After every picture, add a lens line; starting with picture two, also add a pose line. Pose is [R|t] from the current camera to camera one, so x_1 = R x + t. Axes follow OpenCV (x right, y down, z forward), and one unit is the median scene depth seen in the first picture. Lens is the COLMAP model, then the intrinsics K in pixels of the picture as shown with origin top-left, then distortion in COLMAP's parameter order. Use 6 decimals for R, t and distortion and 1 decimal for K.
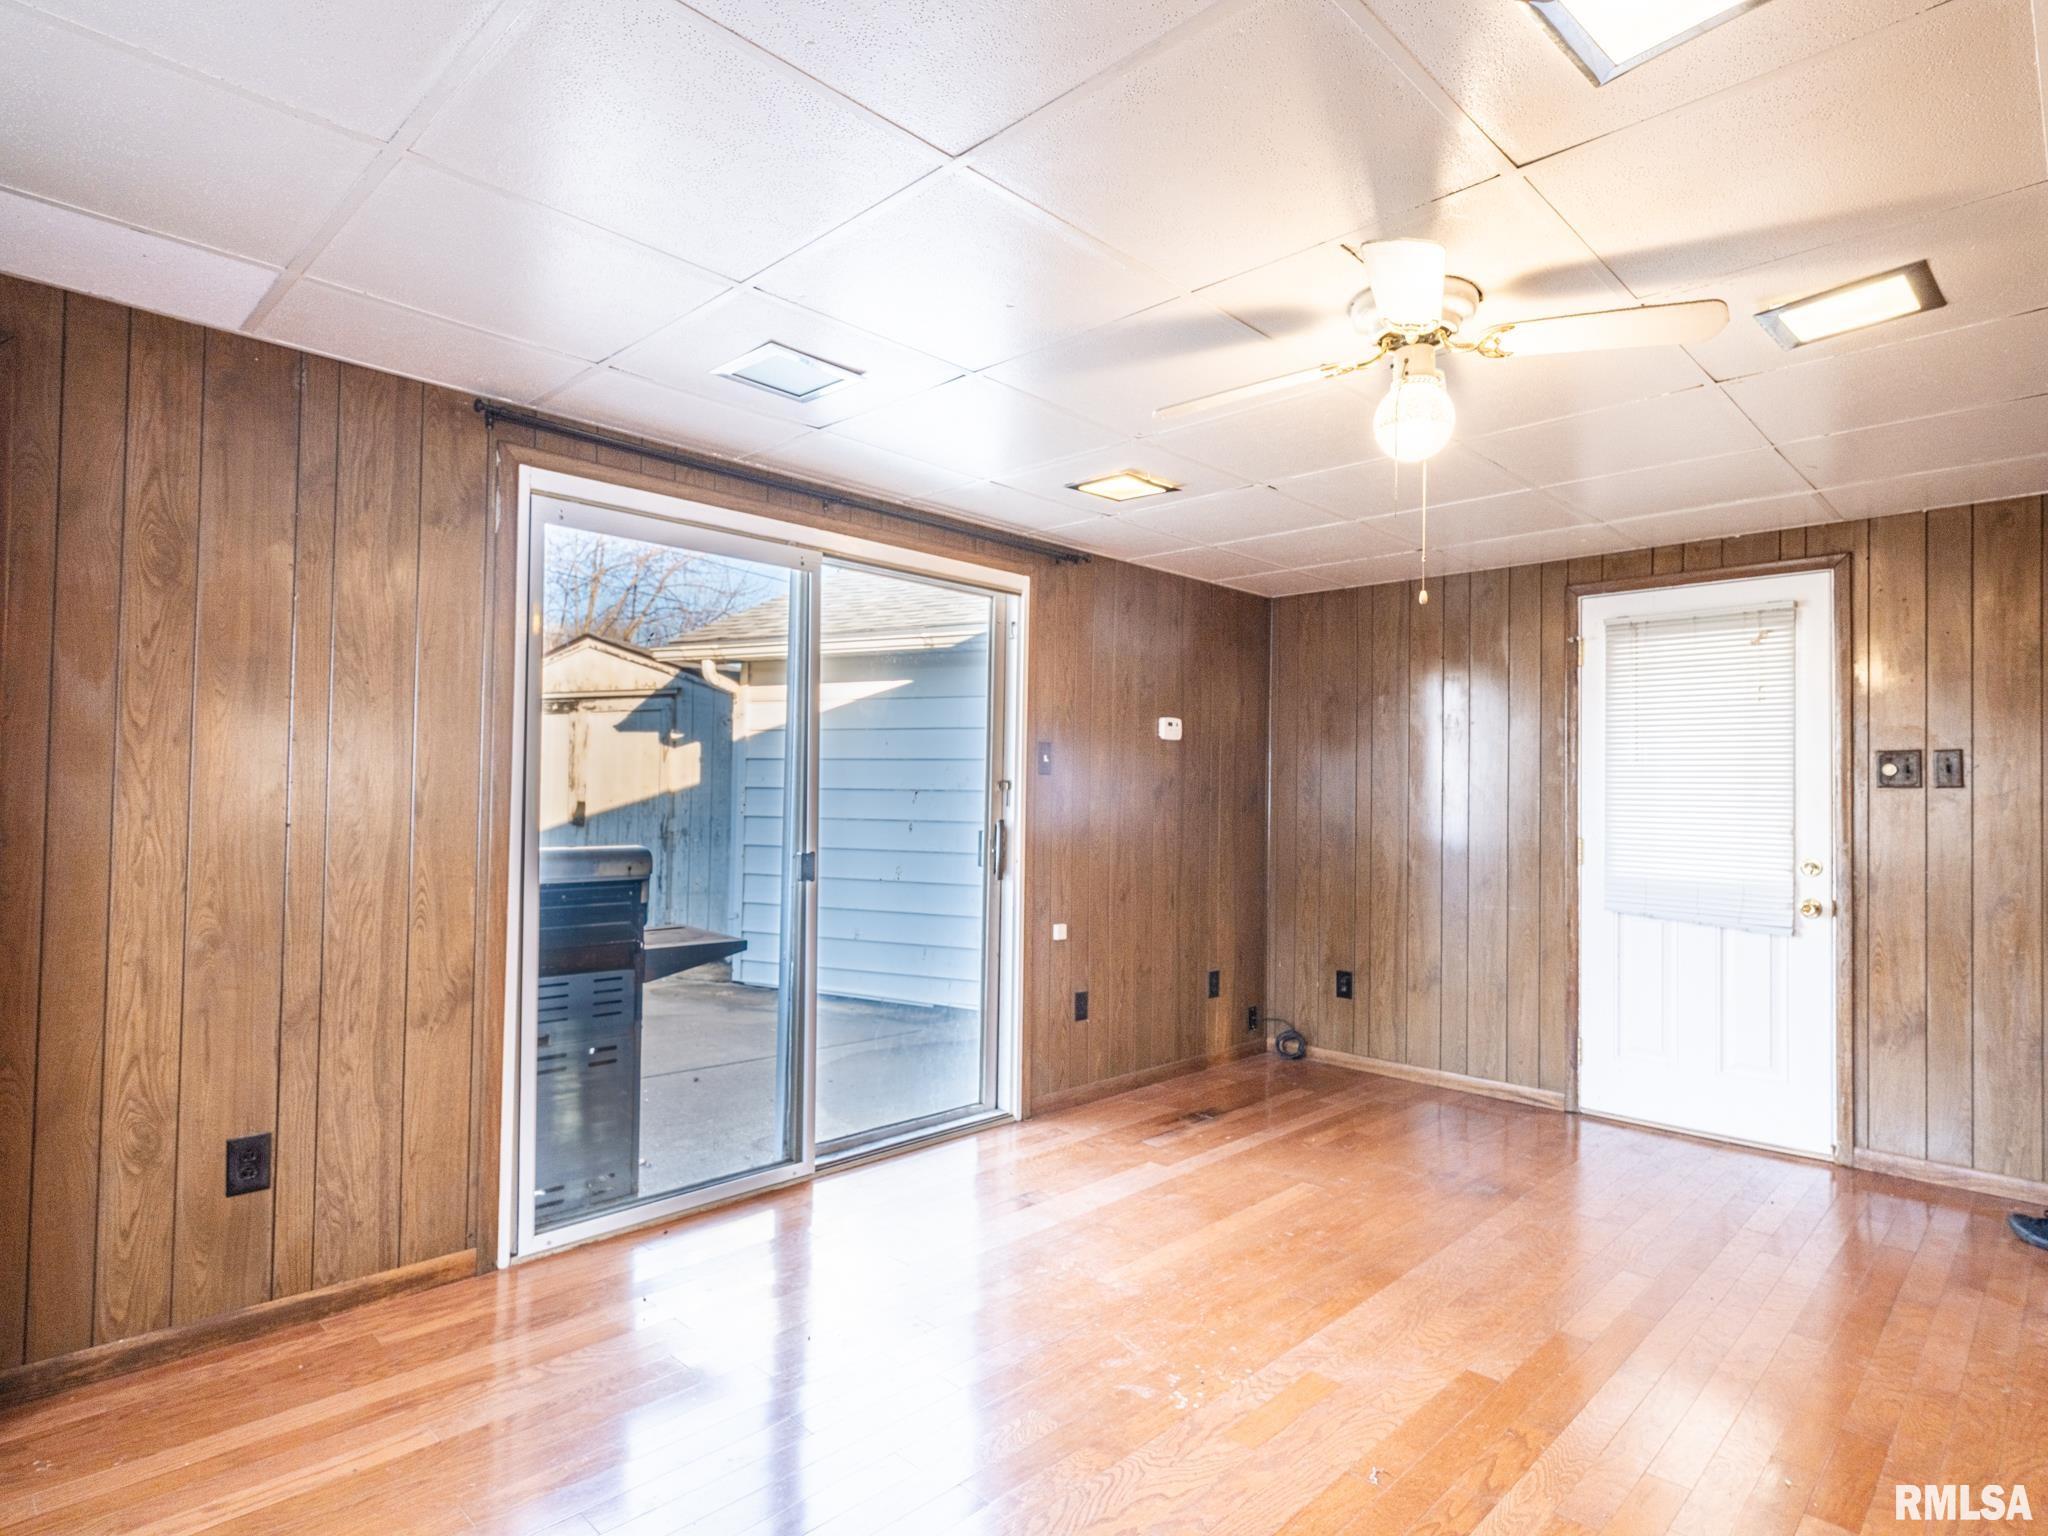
lens RADIAL K [[1095.3, 0, 1023.6], [0, 1095.3, 777.8], [0, 0, 1]] dist [0.006869, -0.006490]
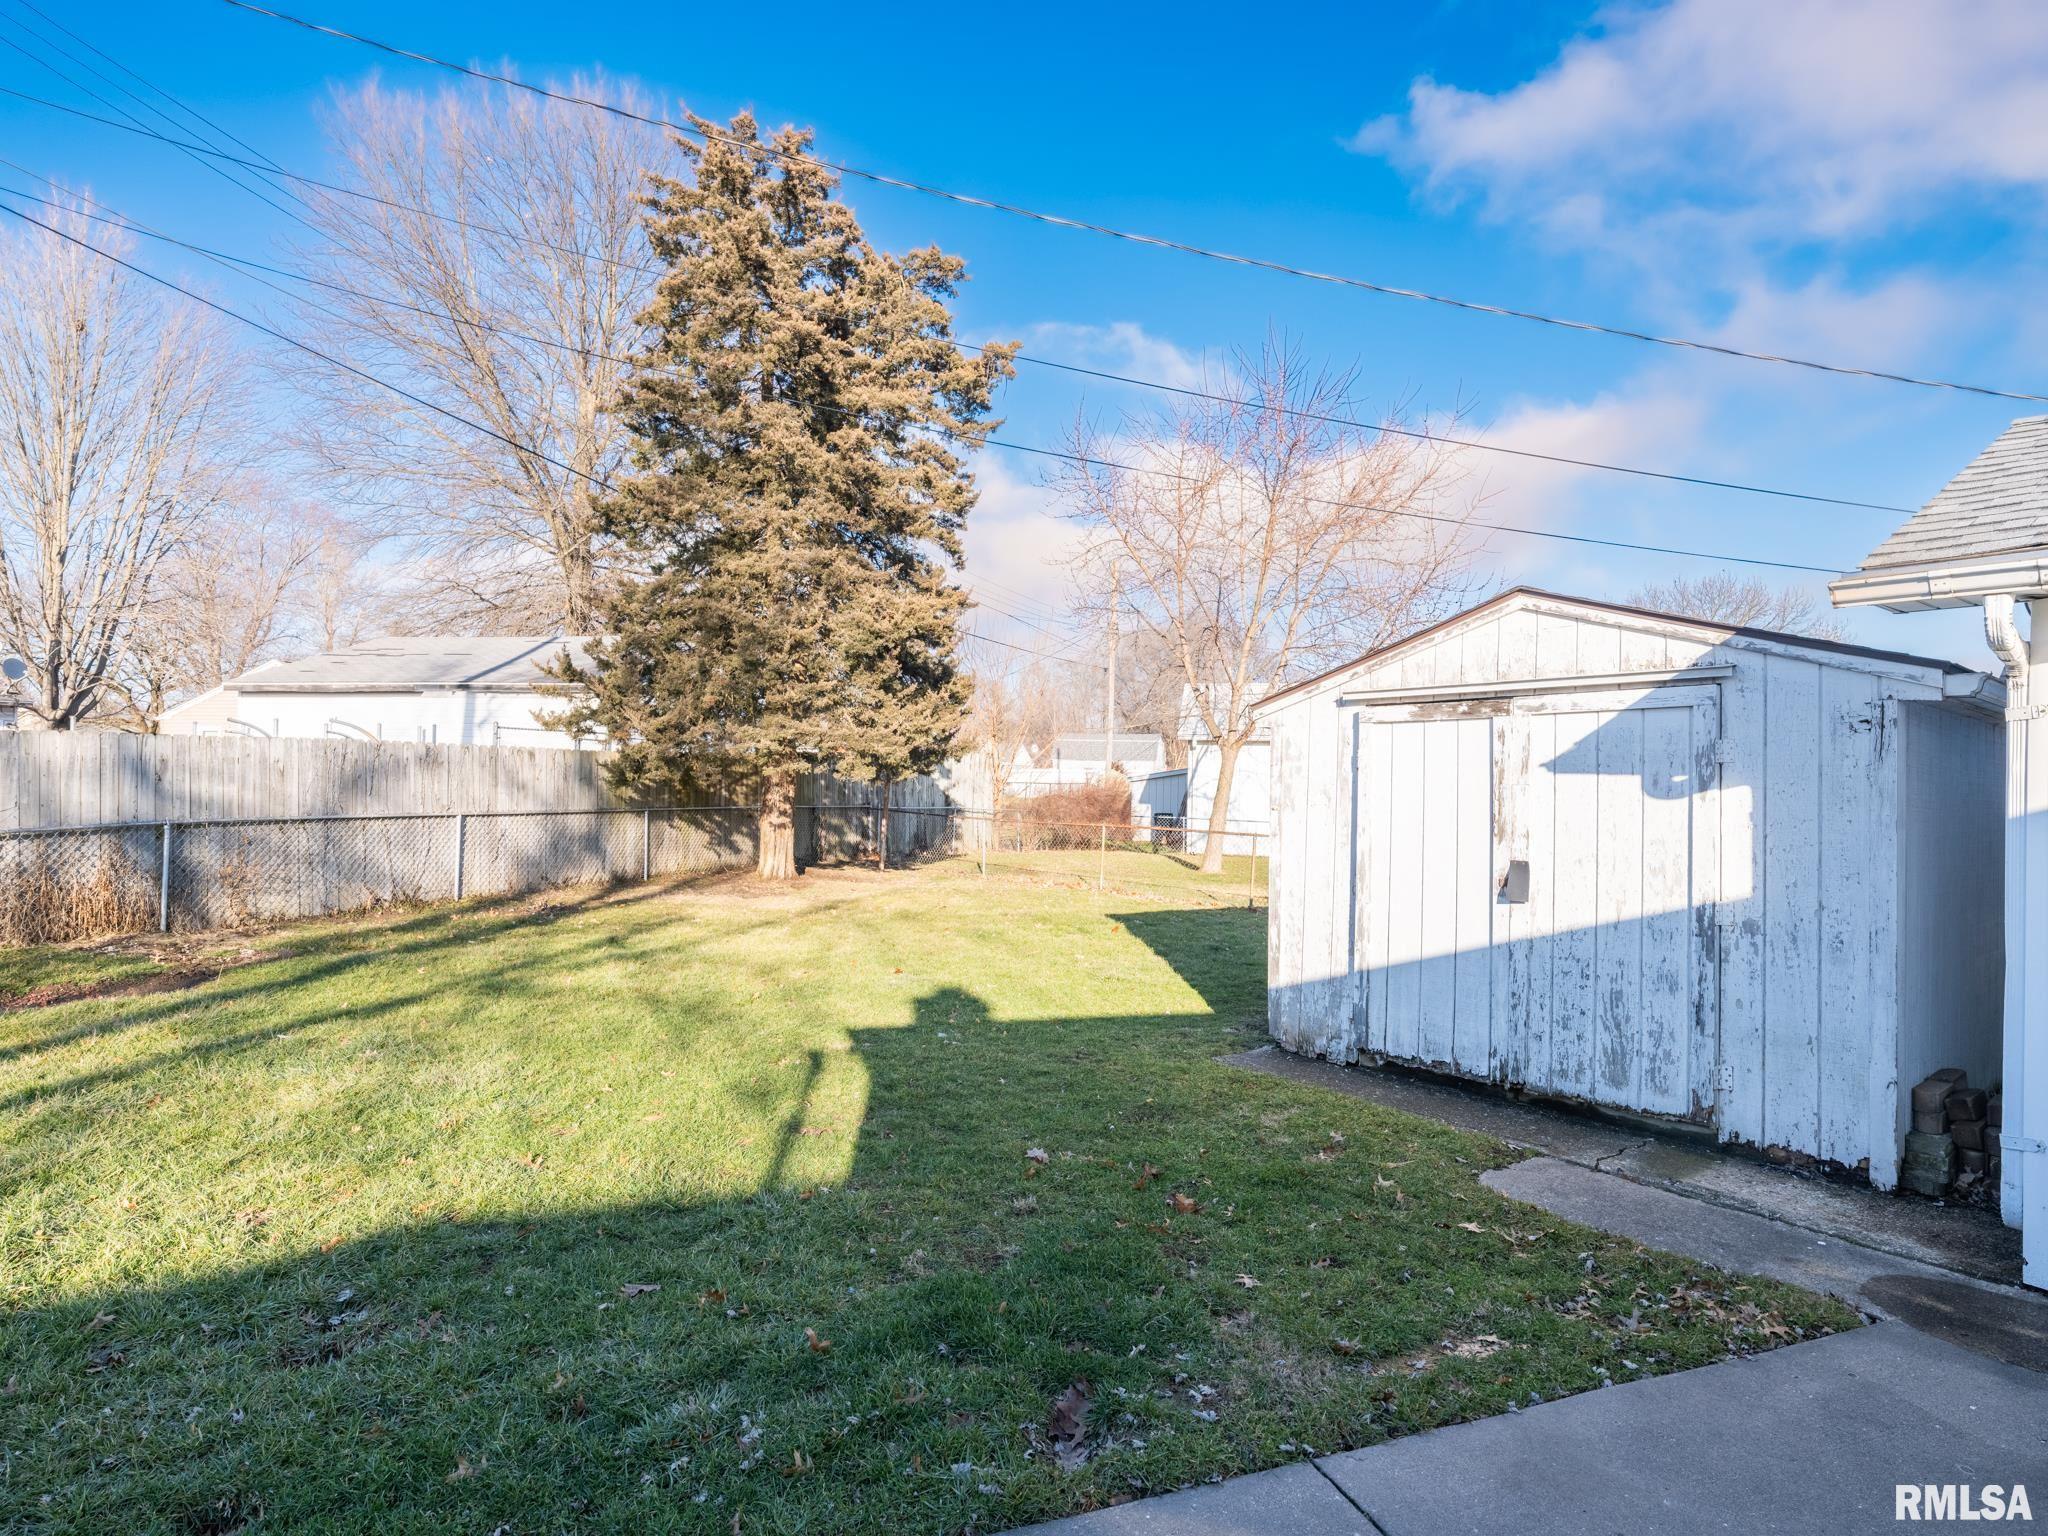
lens RADIAL K [[1095.3, 0, 1023.6], [0, 1095.3, 777.8], [0, 0, 1]] dist [0.006869, -0.006490]
pose [[0.880338, -0.003838, -0.474331, -0.366038], [0.006840, 0.999966, 0.004603, -0.030520], [0.474297, -0.007297, 0.880334, 0.339290]]
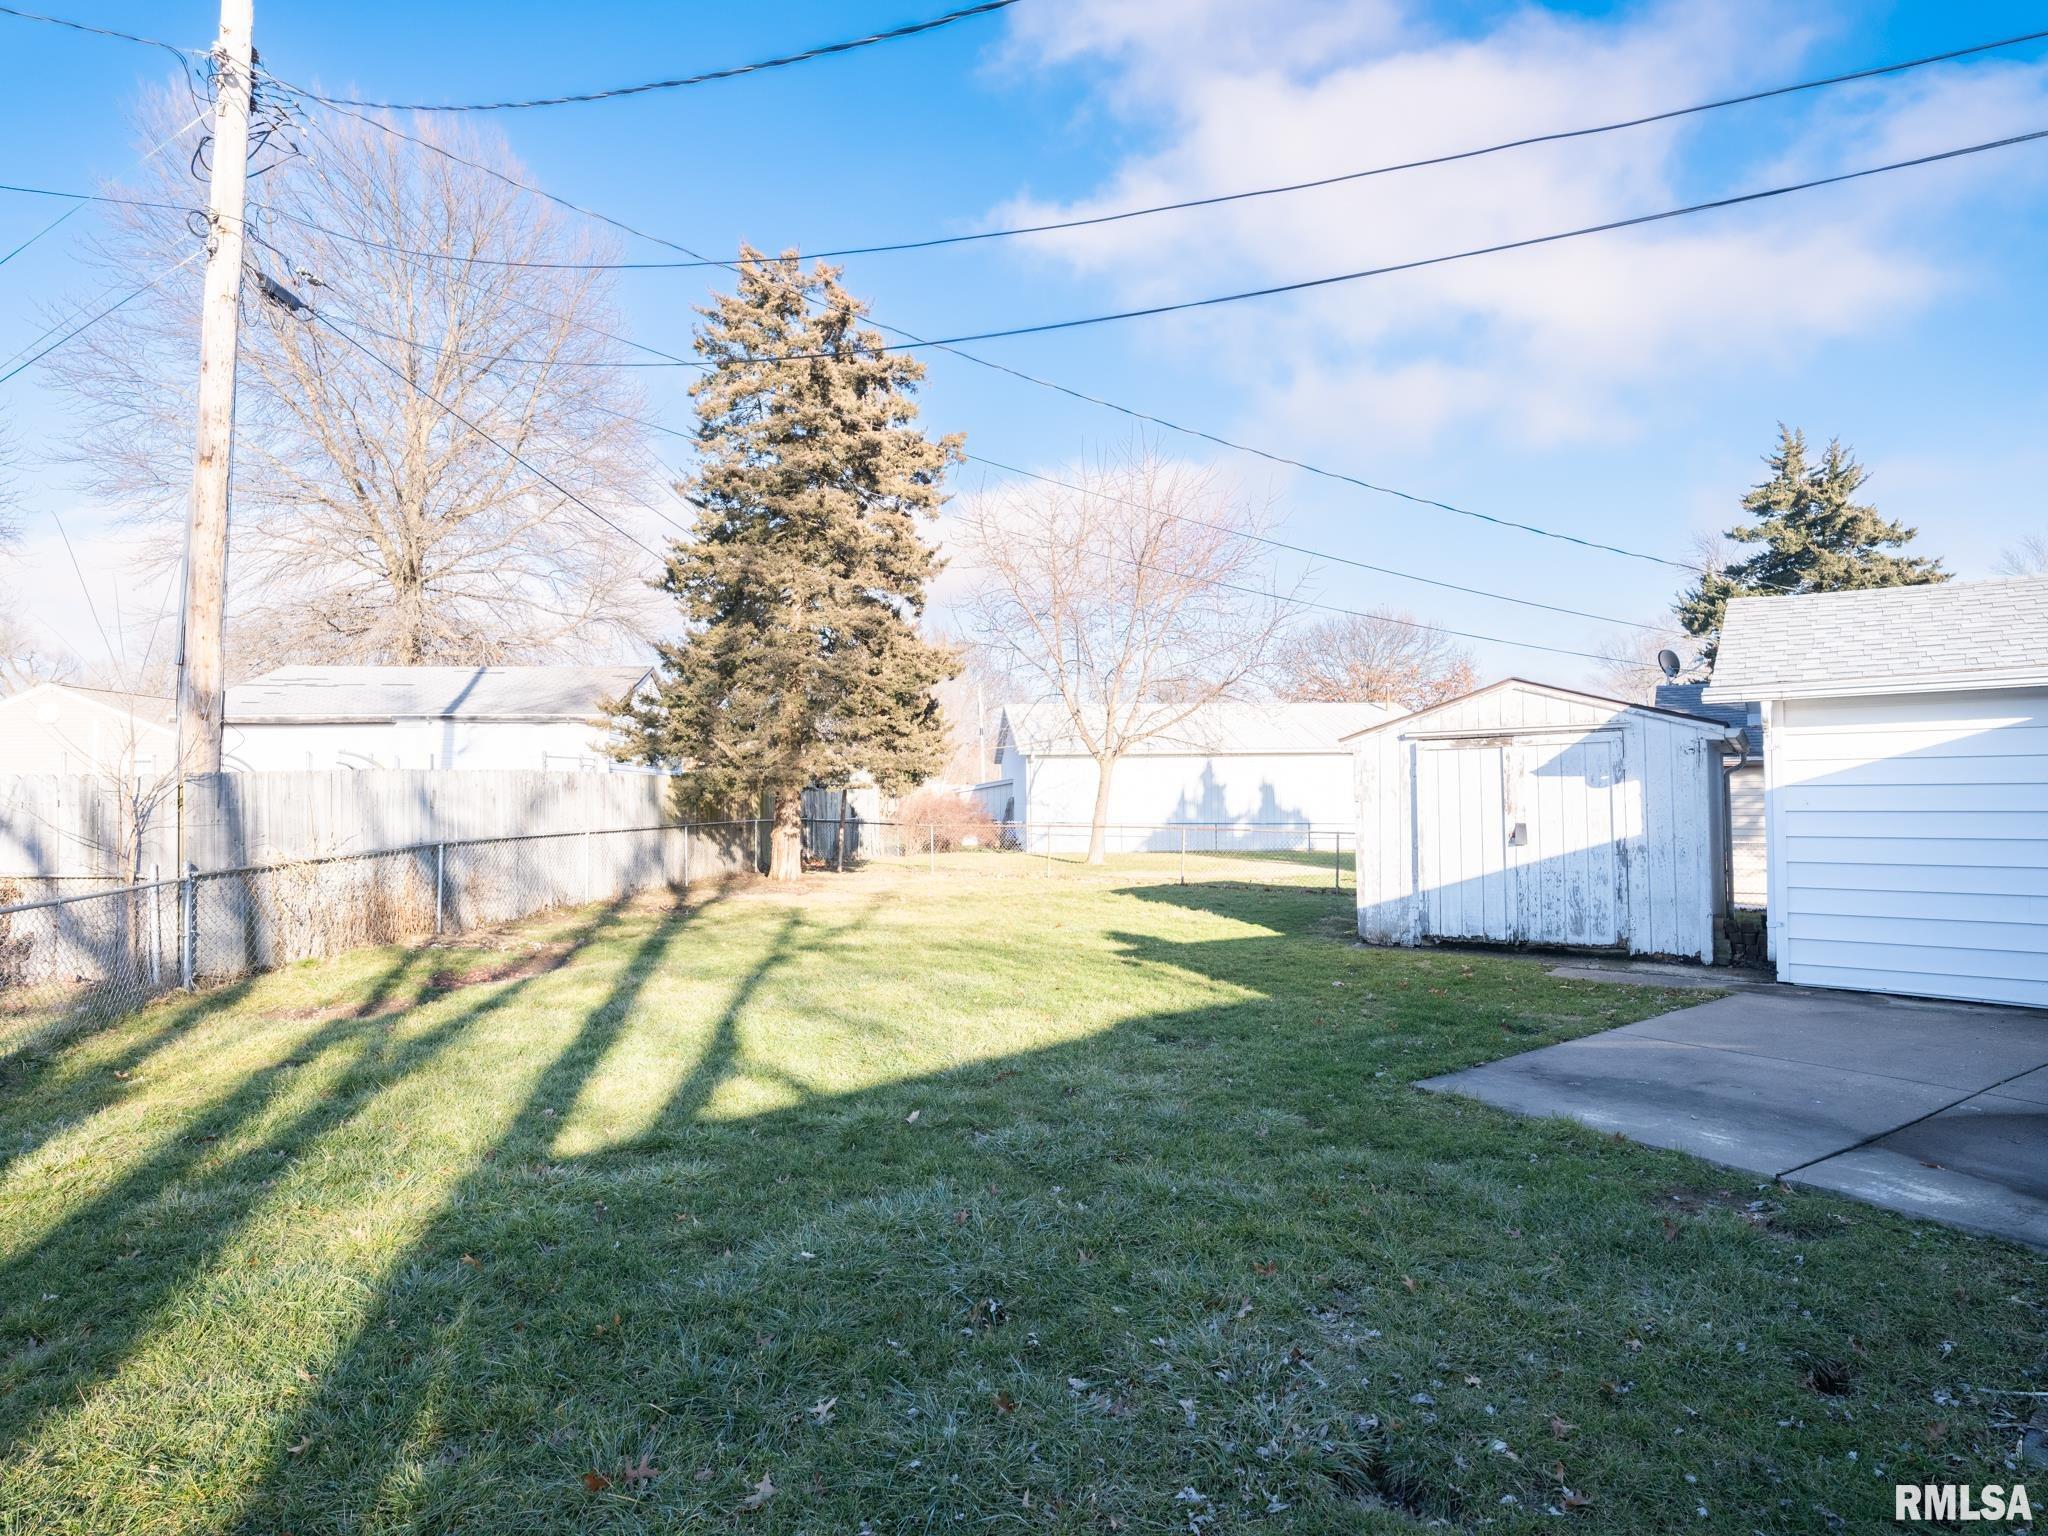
lens RADIAL K [[1095.3, 0, 1023.6], [0, 1095.3, 777.8], [0, 0, 1]] dist [0.006869, -0.006490]
pose [[0.973641, -0.030096, -0.226091, -0.667542], [0.030754, 0.999527, -0.000614, -0.042961], [0.226002, -0.006355, 0.974106, -0.248234]]
